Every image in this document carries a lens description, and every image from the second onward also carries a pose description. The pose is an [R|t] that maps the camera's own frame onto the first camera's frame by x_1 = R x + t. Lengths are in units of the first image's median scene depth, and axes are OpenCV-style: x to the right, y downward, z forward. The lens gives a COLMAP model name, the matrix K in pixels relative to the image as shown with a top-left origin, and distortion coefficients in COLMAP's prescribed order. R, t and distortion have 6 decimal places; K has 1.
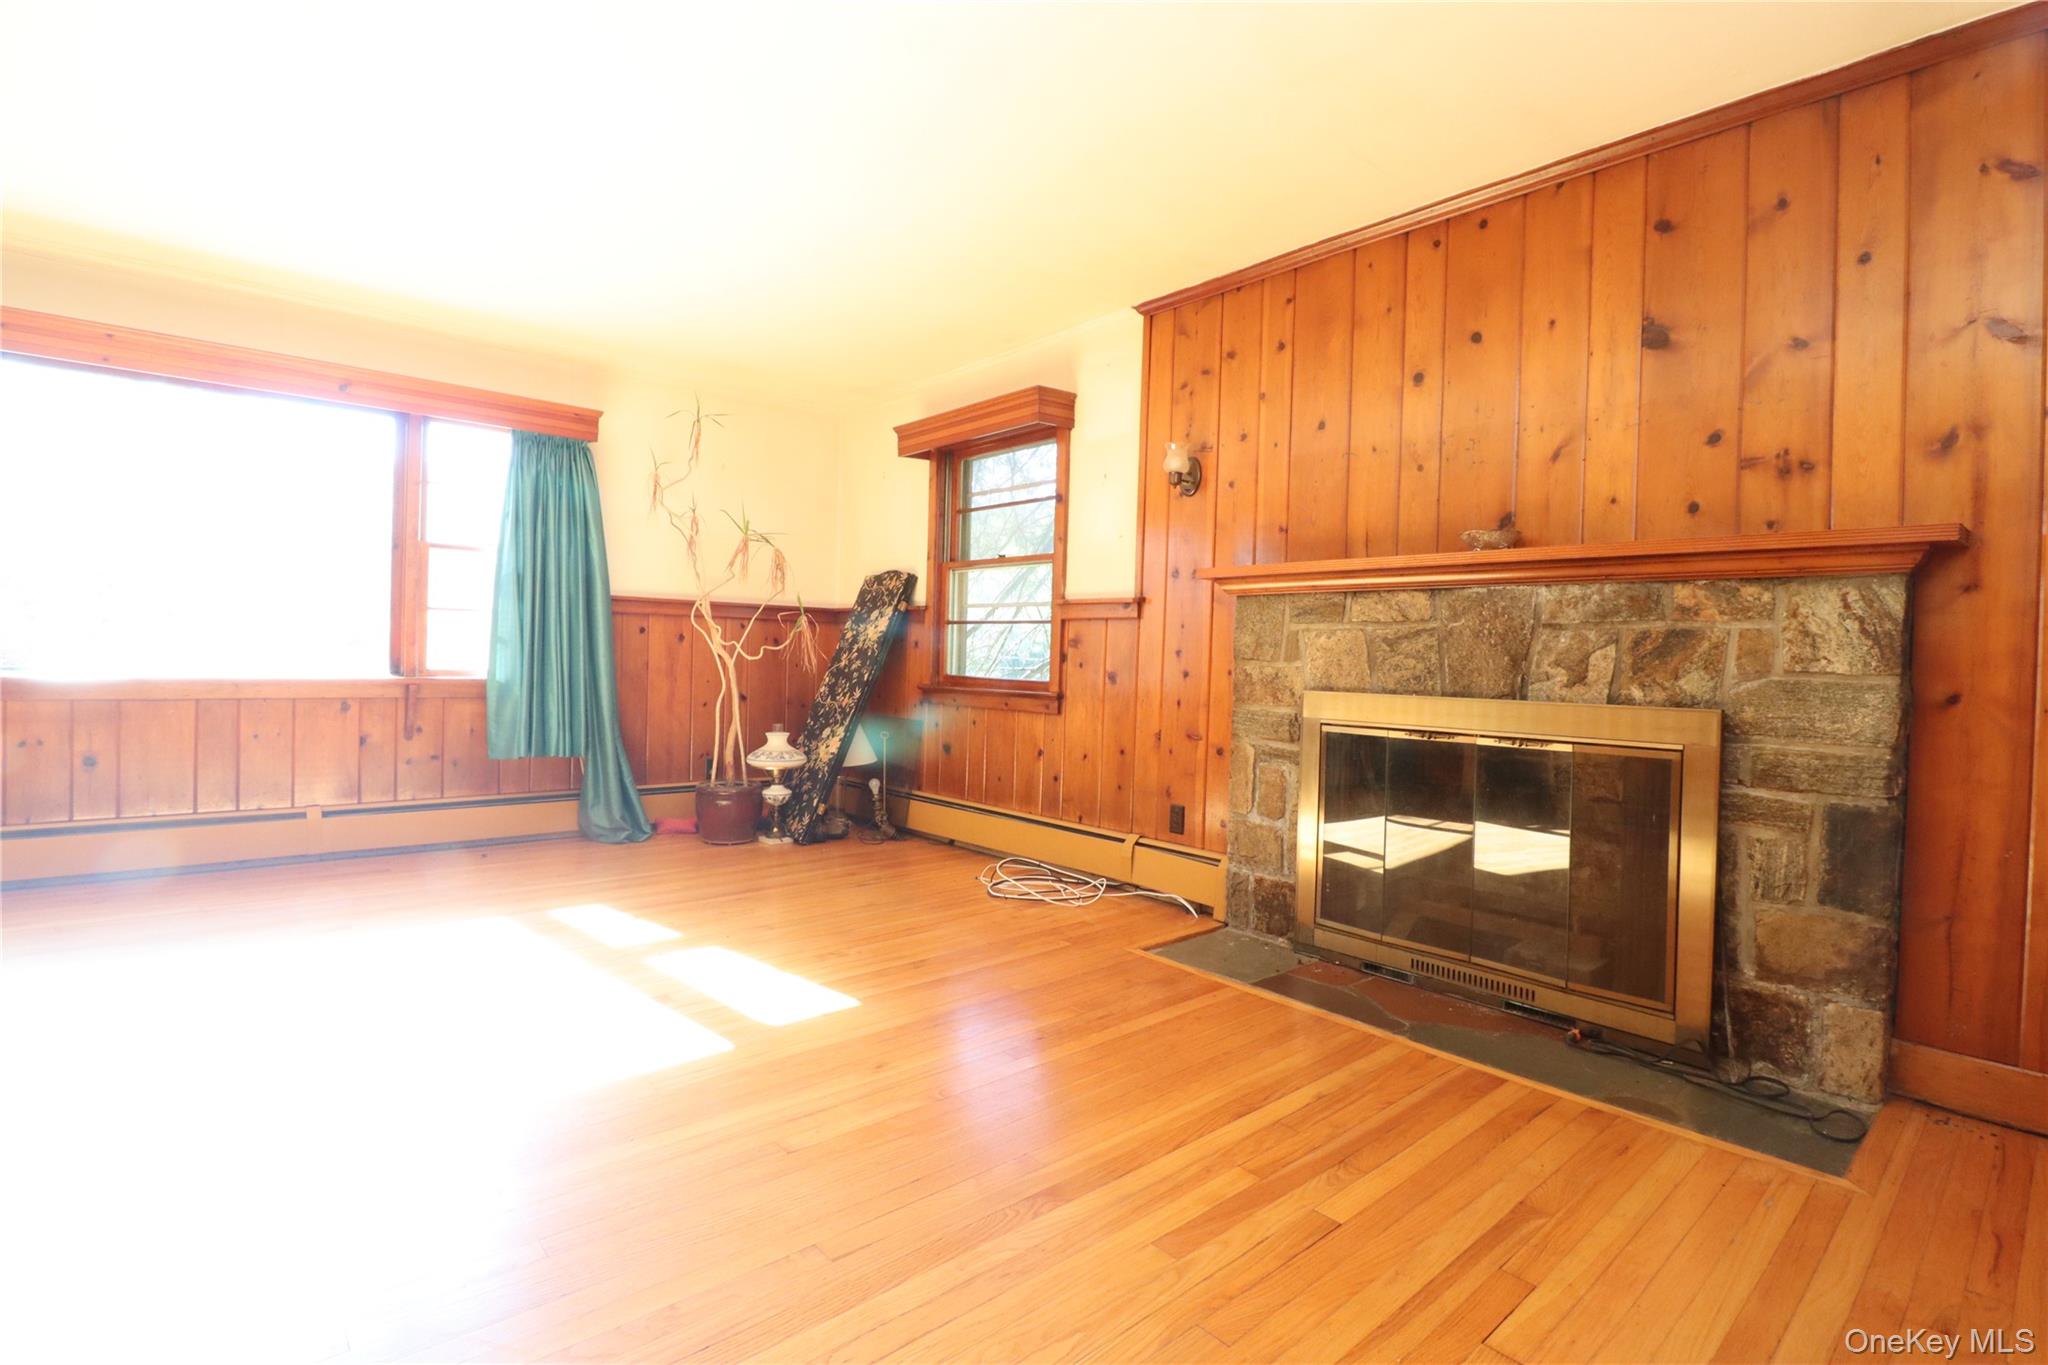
lens RADIAL K [[956.6, 0, 1039.5], [0, 956.6, 670.0], [0, 0, 1]] dist [0.000469, -0.012623]
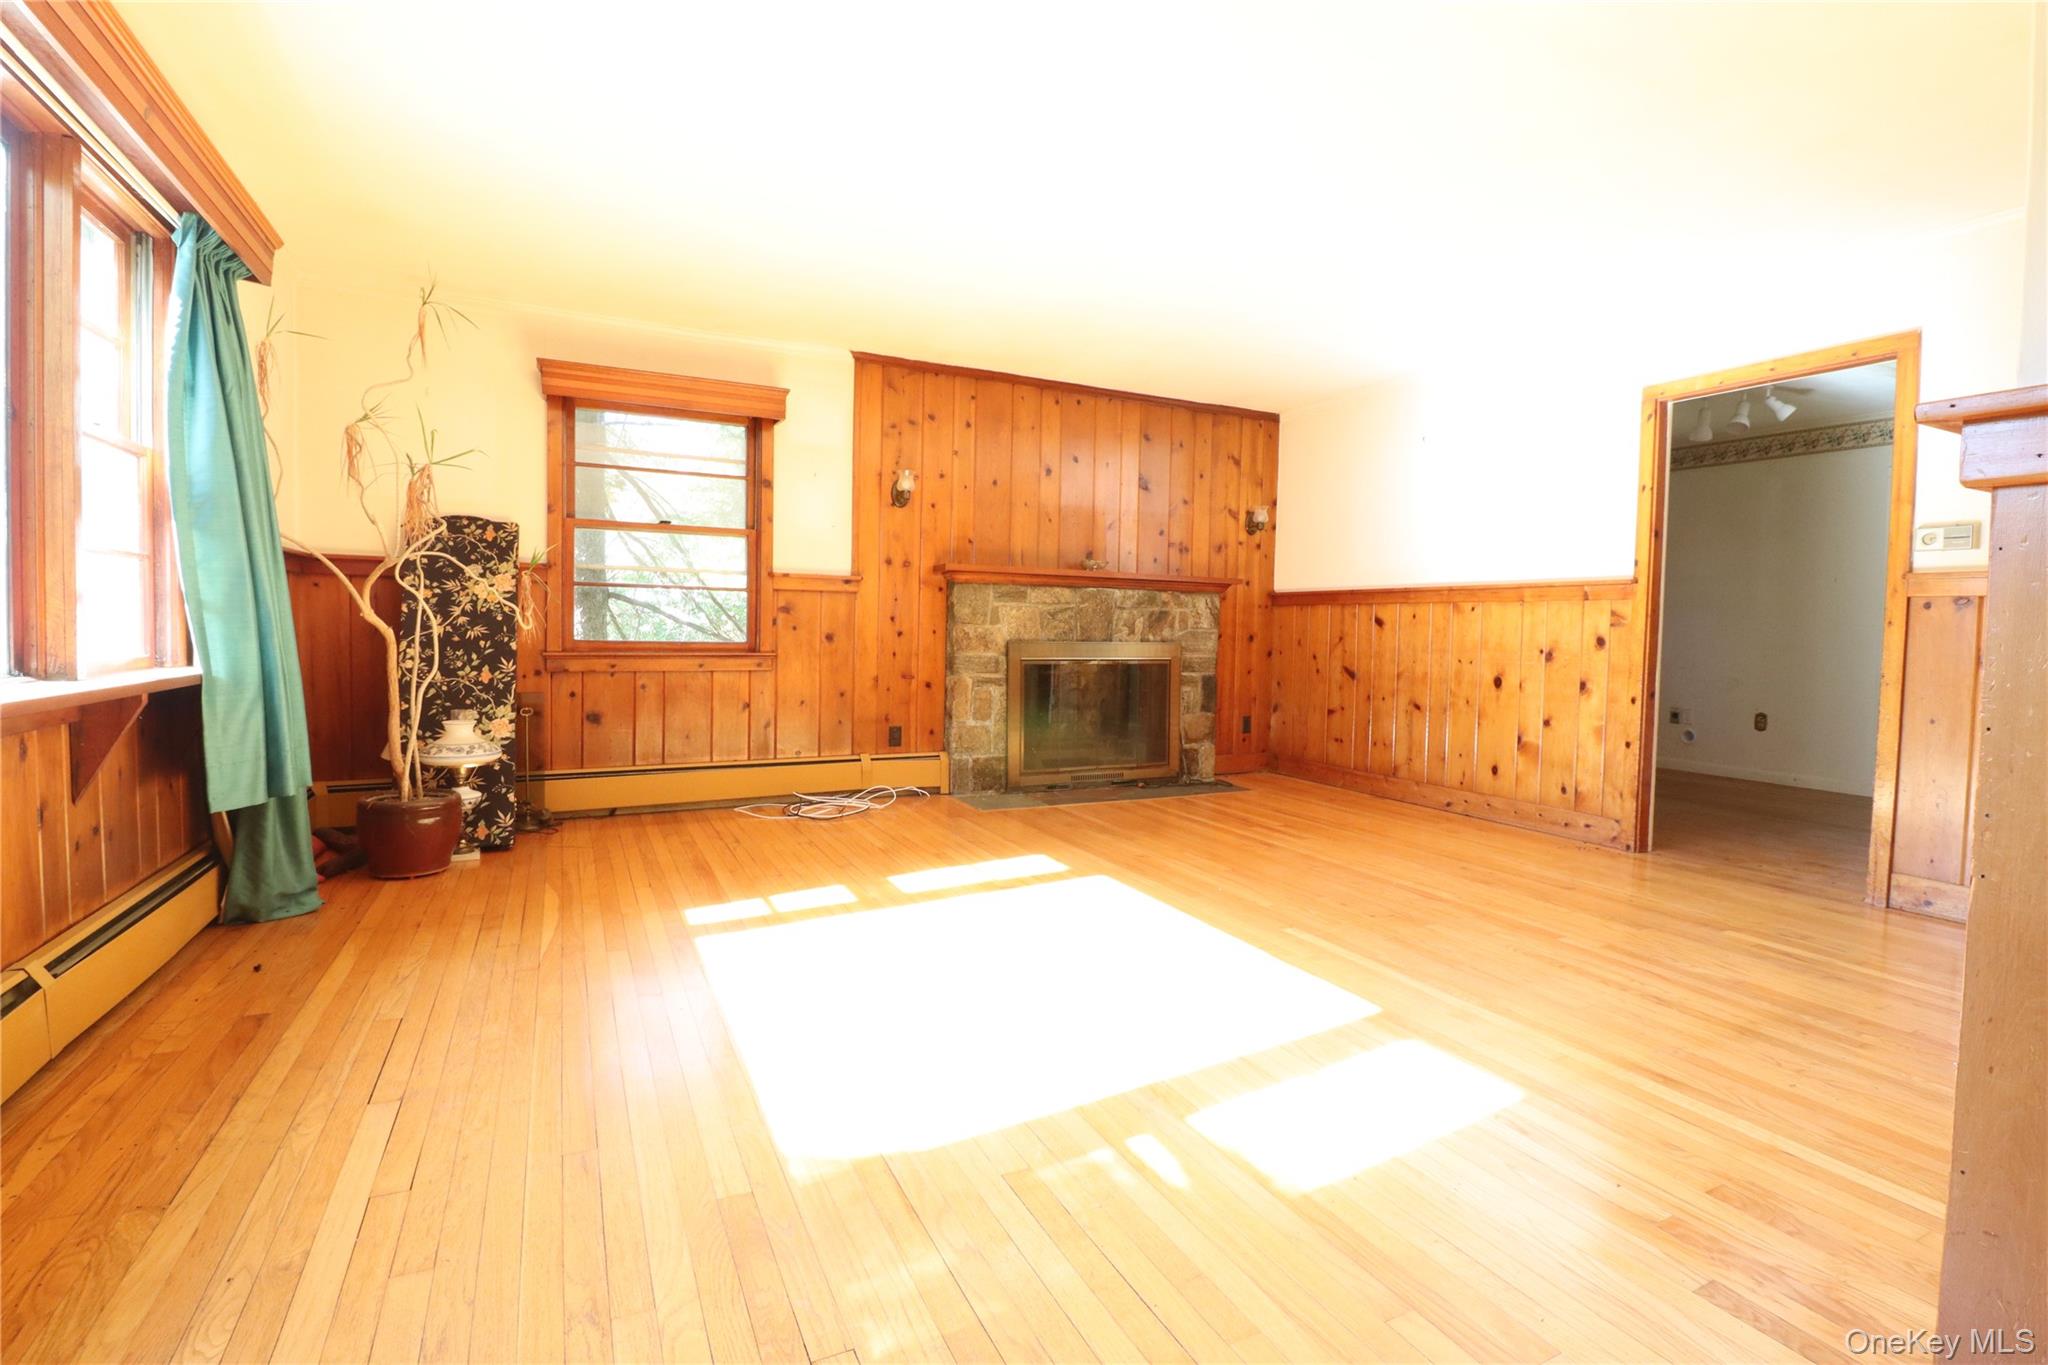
lens RADIAL K [[956.6, 0, 1039.5], [0, 956.6, 670.0], [0, 0, 1]] dist [0.000469, -0.012623]
pose [[0.263210, -0.065374, 0.962521, -1.435355], [0.001466, 0.997727, 0.067365, -0.045599], [-0.964738, -0.016320, 0.262707, 0.526224]]
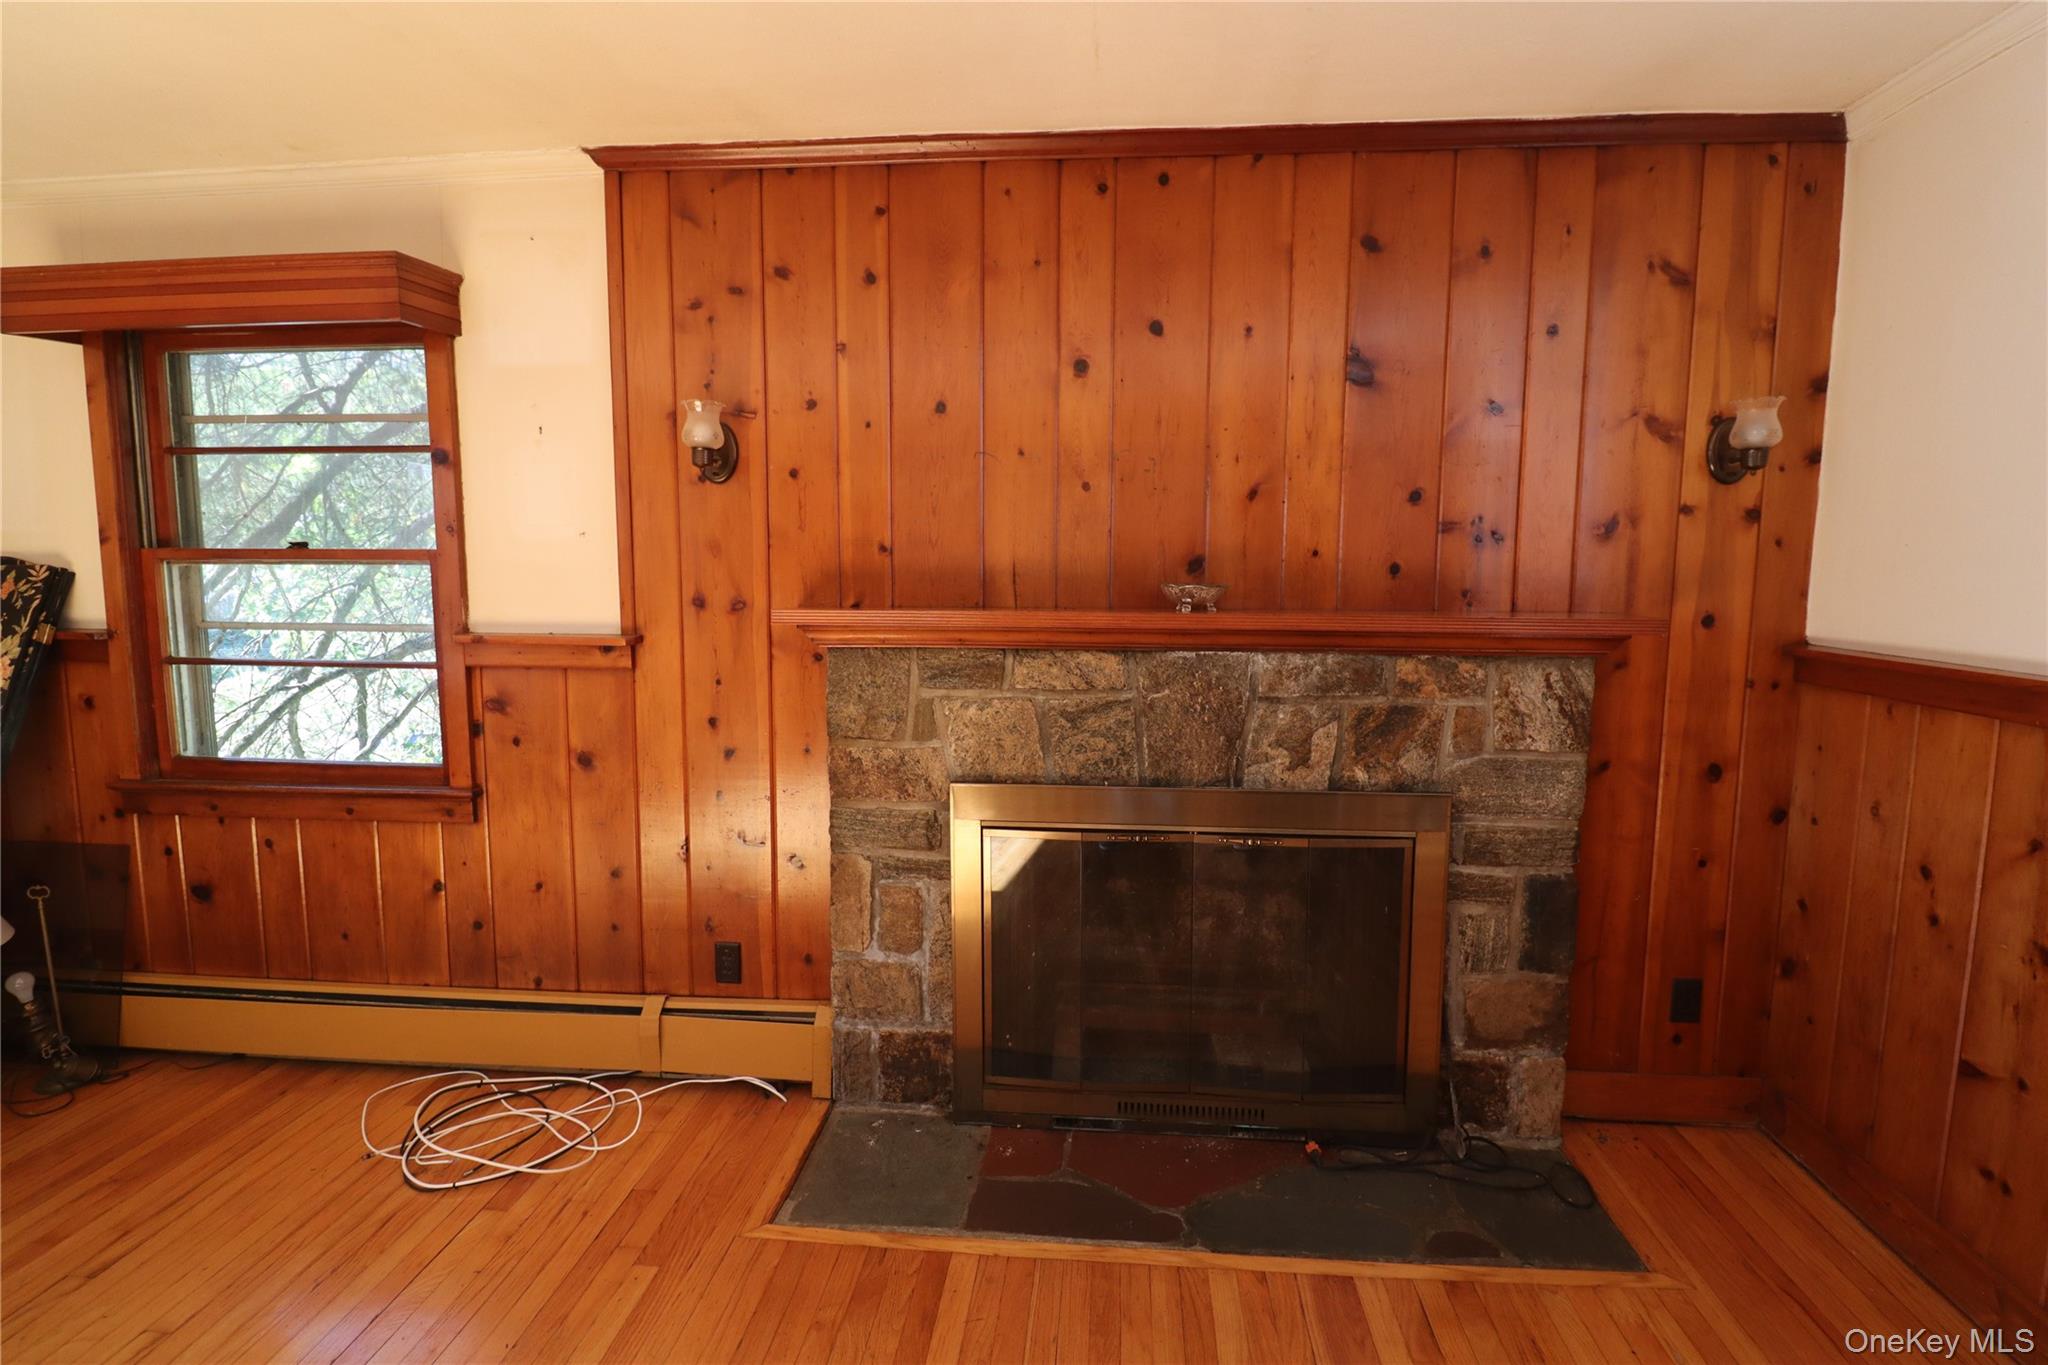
lens RADIAL K [[956.6, 0, 1039.5], [0, 956.6, 670.0], [0, 0, 1]] dist [0.000469, -0.012623]
pose [[0.723729, -0.099938, 0.682809, -0.174250], [0.024603, 0.992566, 0.119197, -0.157769], [-0.689645, -0.069467, 0.720808, 0.459383]]
